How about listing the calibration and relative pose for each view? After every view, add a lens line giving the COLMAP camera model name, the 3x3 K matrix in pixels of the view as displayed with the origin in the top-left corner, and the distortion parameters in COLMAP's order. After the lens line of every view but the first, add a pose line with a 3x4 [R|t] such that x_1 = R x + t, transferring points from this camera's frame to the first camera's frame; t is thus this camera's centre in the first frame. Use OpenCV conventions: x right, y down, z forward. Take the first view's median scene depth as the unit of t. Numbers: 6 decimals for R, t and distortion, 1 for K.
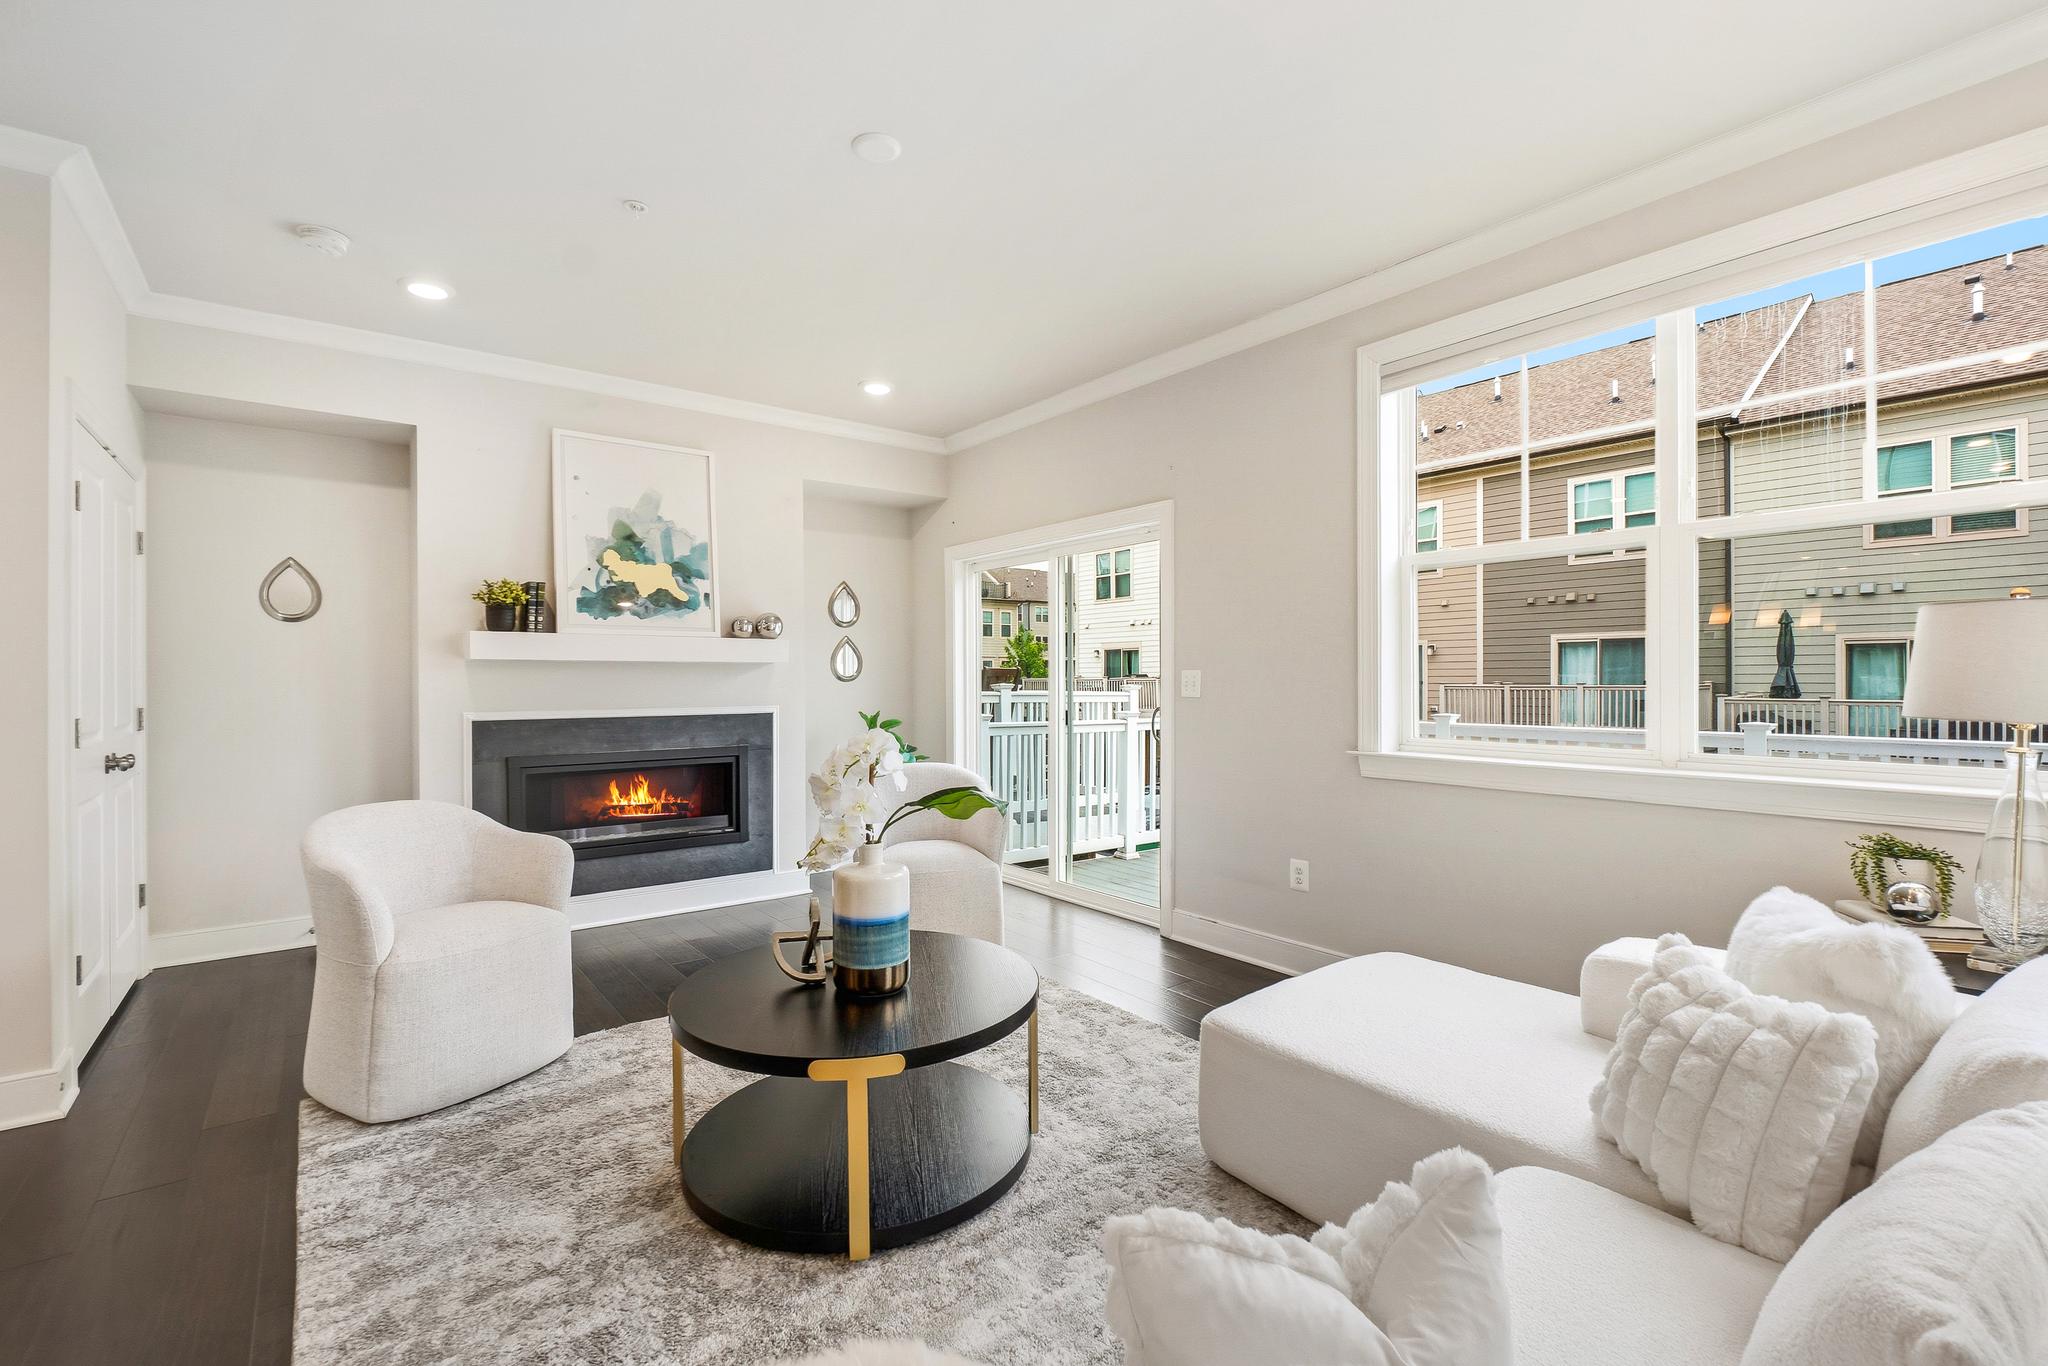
lens RADIAL K [[905.1, 0, 1010.5], [0, 905.1, 683.2], [0, 0, 1]] dist [-0.003921, -0.002363]
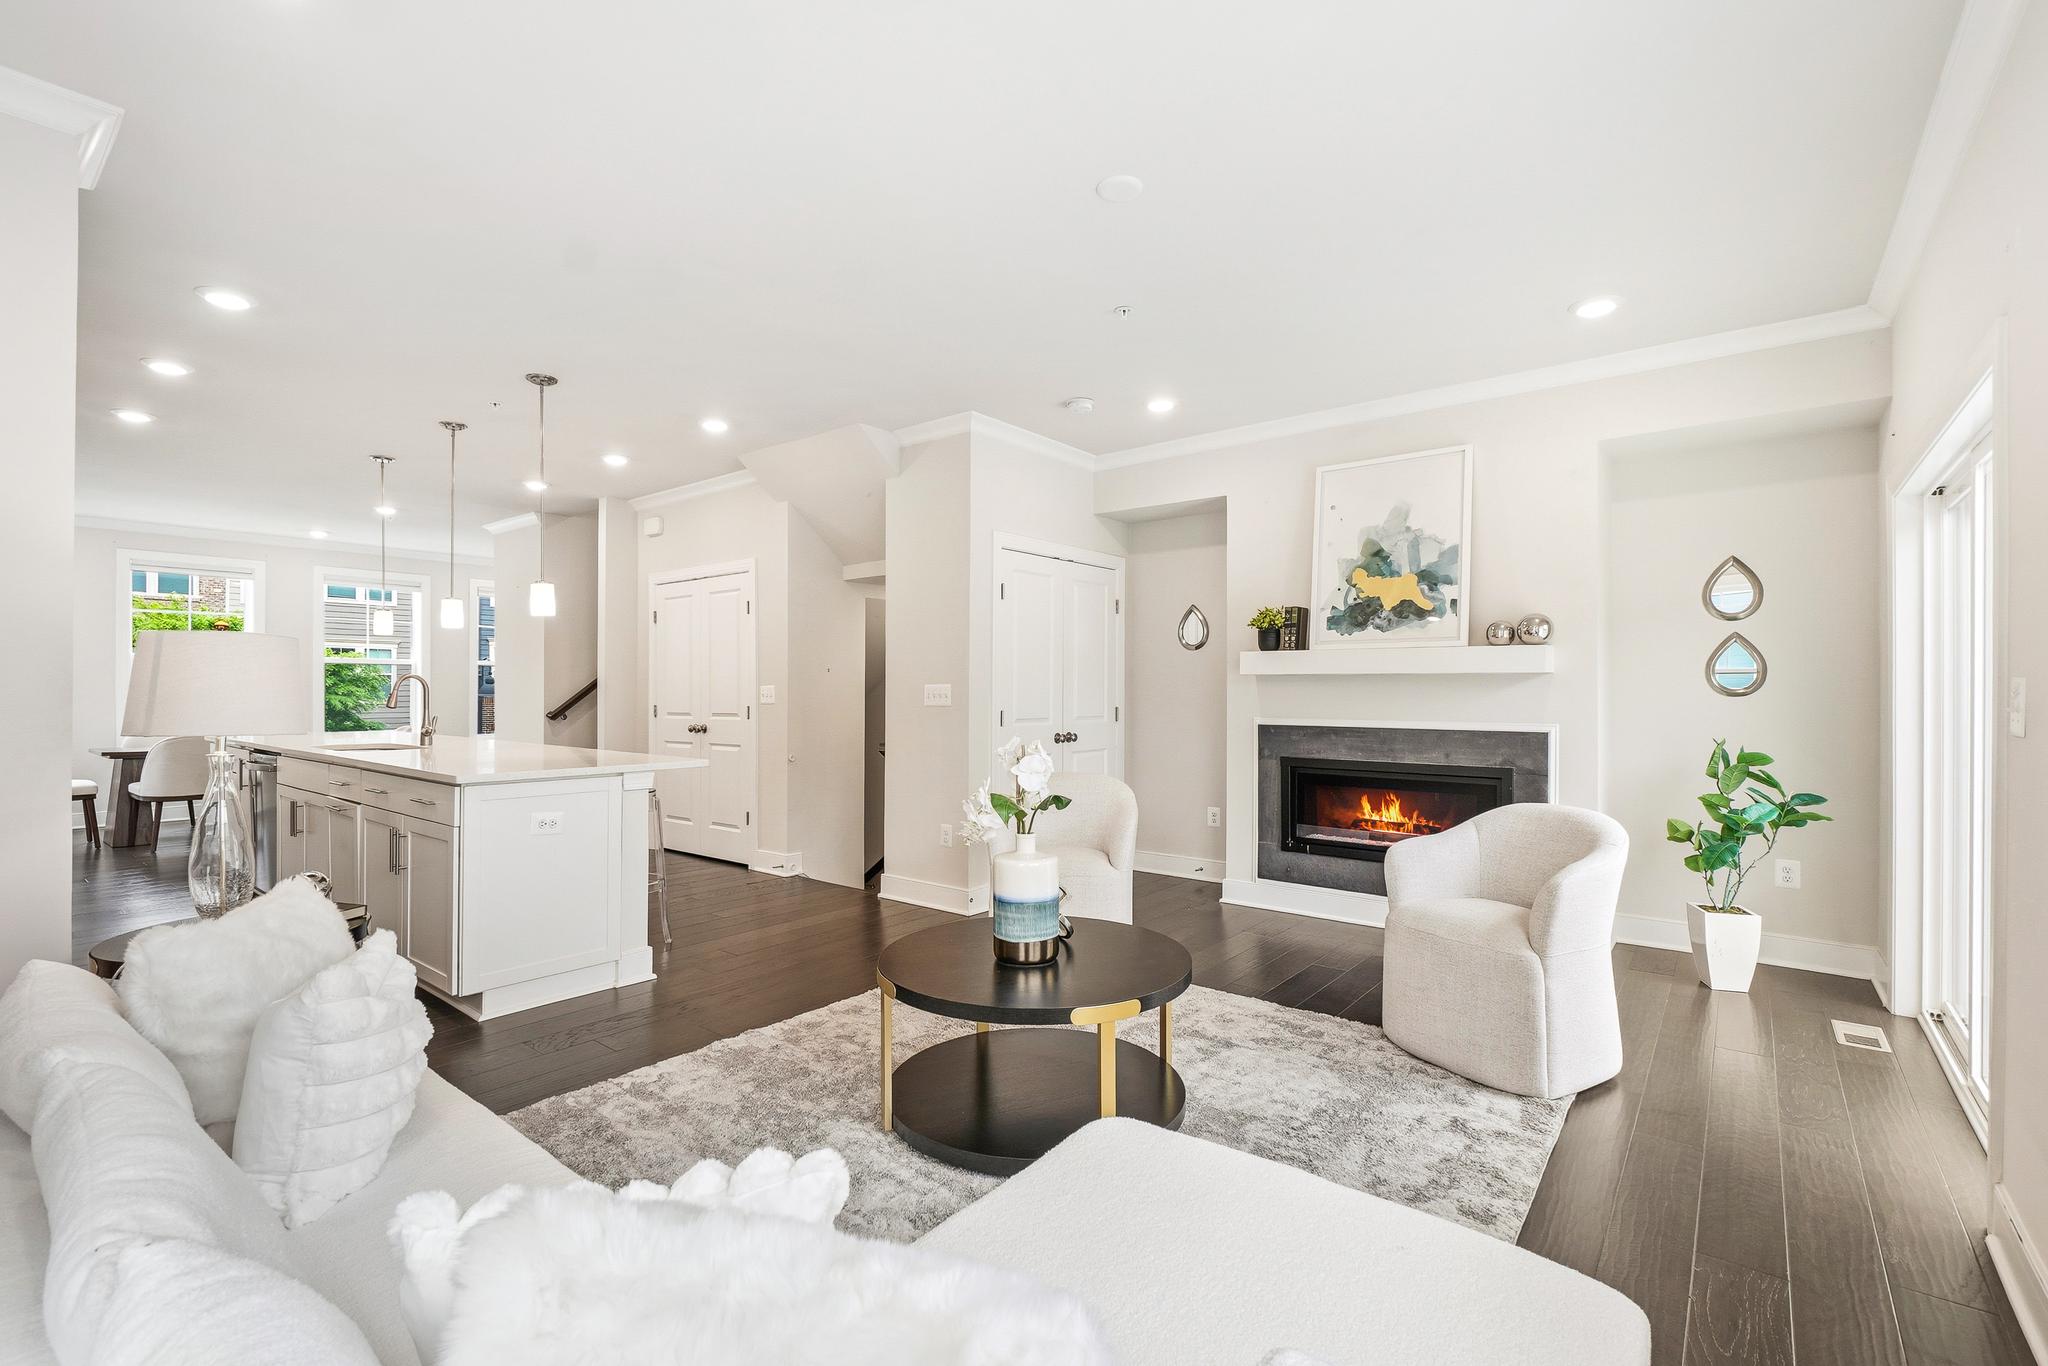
lens RADIAL K [[905.1, 0, 1006.3], [0, 905.1, 677.7], [0, 0, 1]] dist [-0.003921, -0.002363]
pose [[0.229761, -0.010561, -0.973190, 0.481588], [-0.009183, 0.999873, -0.013018, -0.002408], [0.973204, 0.011928, 0.229635, 0.352929]]
